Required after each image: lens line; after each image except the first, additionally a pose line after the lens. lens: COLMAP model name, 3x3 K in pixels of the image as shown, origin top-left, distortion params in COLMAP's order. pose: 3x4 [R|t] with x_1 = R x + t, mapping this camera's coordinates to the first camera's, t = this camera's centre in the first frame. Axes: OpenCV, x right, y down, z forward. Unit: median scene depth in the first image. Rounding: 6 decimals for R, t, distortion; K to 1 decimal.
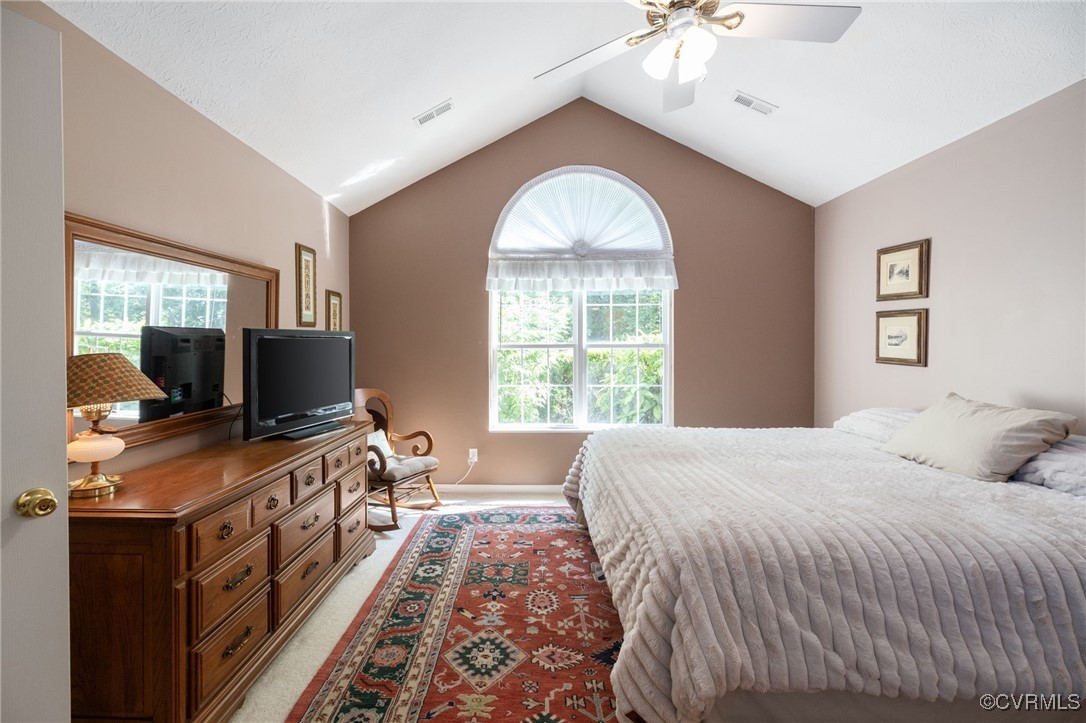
lens RADIAL K [[471.4, 0, 541.2], [0, 471.4, 347.8], [0, 0, 1]] dist [0.000309, -0.000077]
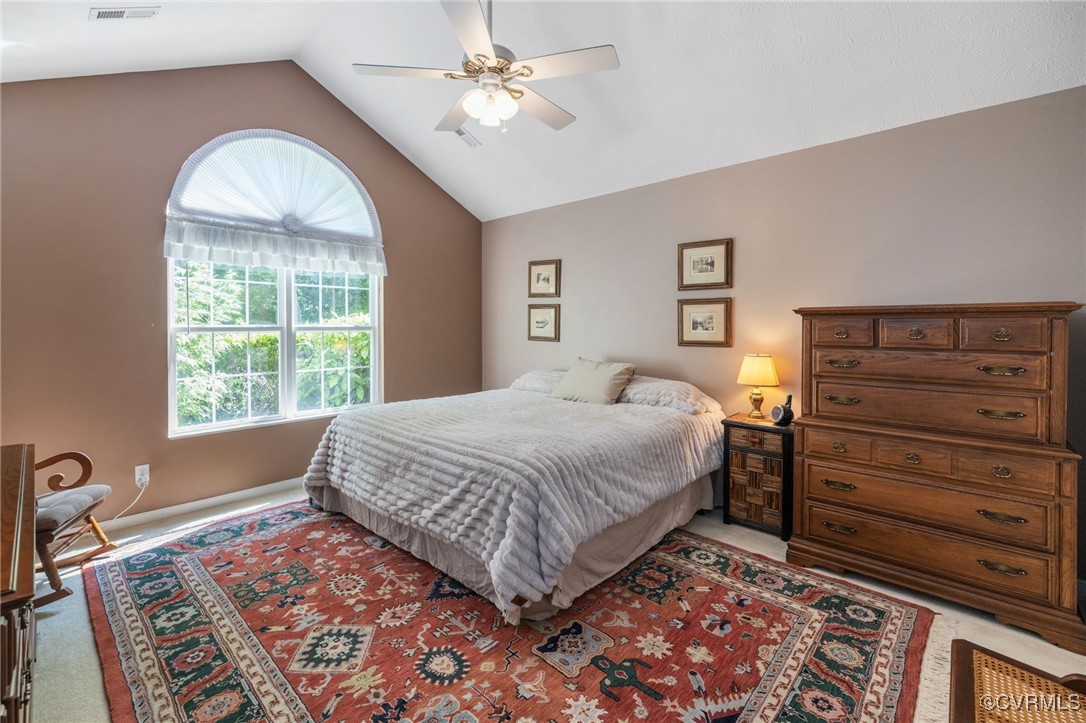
lens RADIAL K [[479.3, 0, 541.9], [0, 479.3, 329.6], [0, 0, 1]] dist [0.000905, 0.000050]
pose [[0.648149, -0.003223, 0.761507, -0.405607], [0.004547, 0.999990, 0.000363, -0.000568], [-0.761500, 0.003228, 0.648157, 0.019646]]
